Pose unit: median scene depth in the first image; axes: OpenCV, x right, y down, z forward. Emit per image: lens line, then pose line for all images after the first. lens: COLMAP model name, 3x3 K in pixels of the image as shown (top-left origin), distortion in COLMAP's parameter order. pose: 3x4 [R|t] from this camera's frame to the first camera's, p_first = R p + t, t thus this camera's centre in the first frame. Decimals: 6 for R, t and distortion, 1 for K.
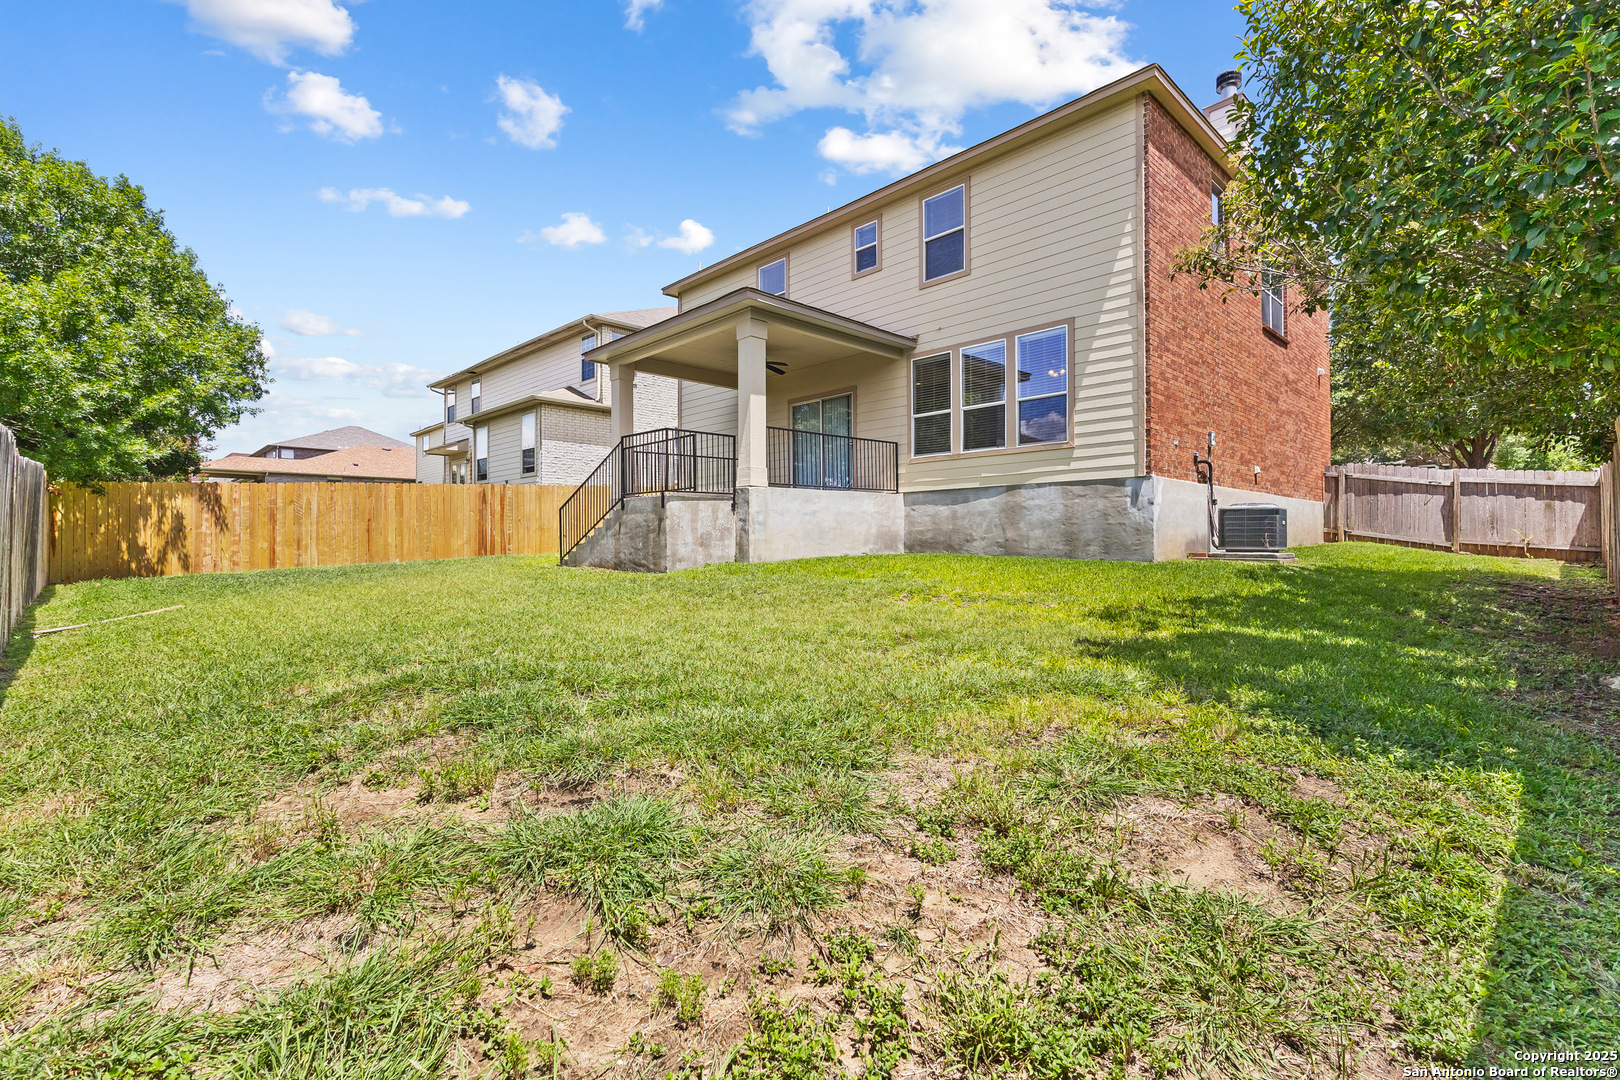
lens RADIAL K [[745.6, 0, 810.0], [0, 745.6, 540.0], [0, 0, 1]] dist [-0.002806, -0.000047]
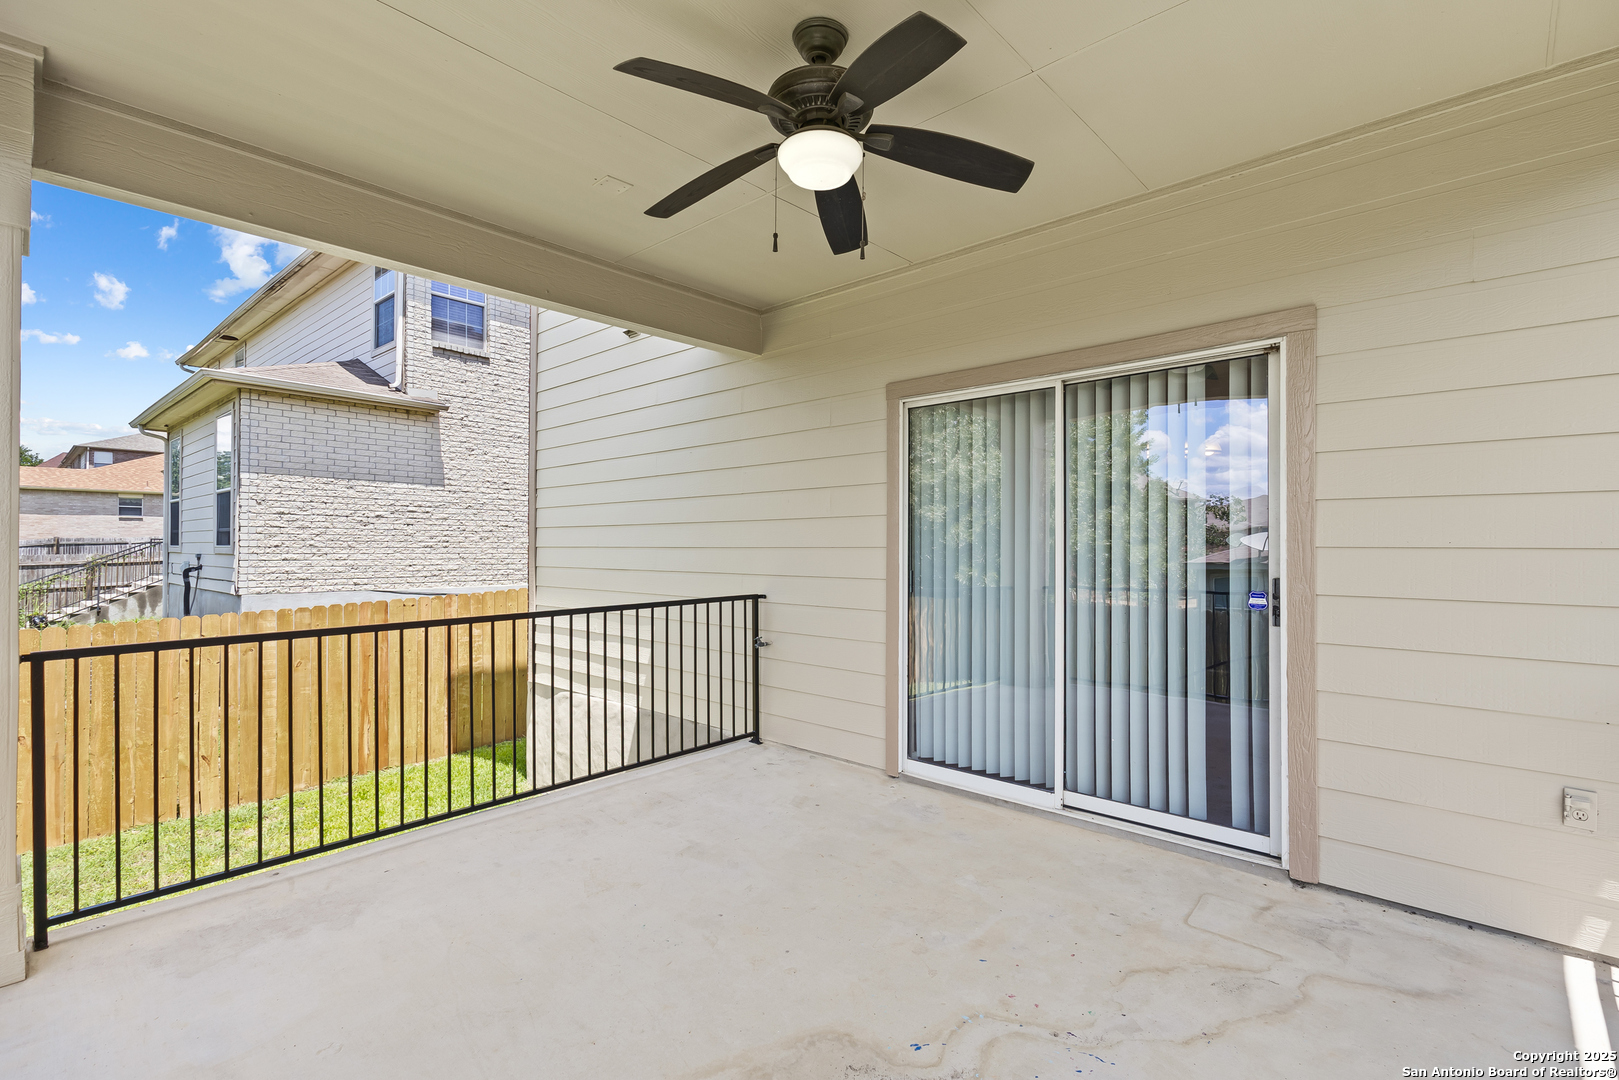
lens RADIAL K [[760.3, 0, 809.5], [0, 760.3, 540.0], [0, 0, 1]] dist [0.001459, 0.000231]
pose [[0.998051, 0.006307, 0.062090, -0.098991], [-0.005881, 0.999958, -0.007046, -0.178347], [-0.062132, 0.006667, 0.998046, 1.007780]]
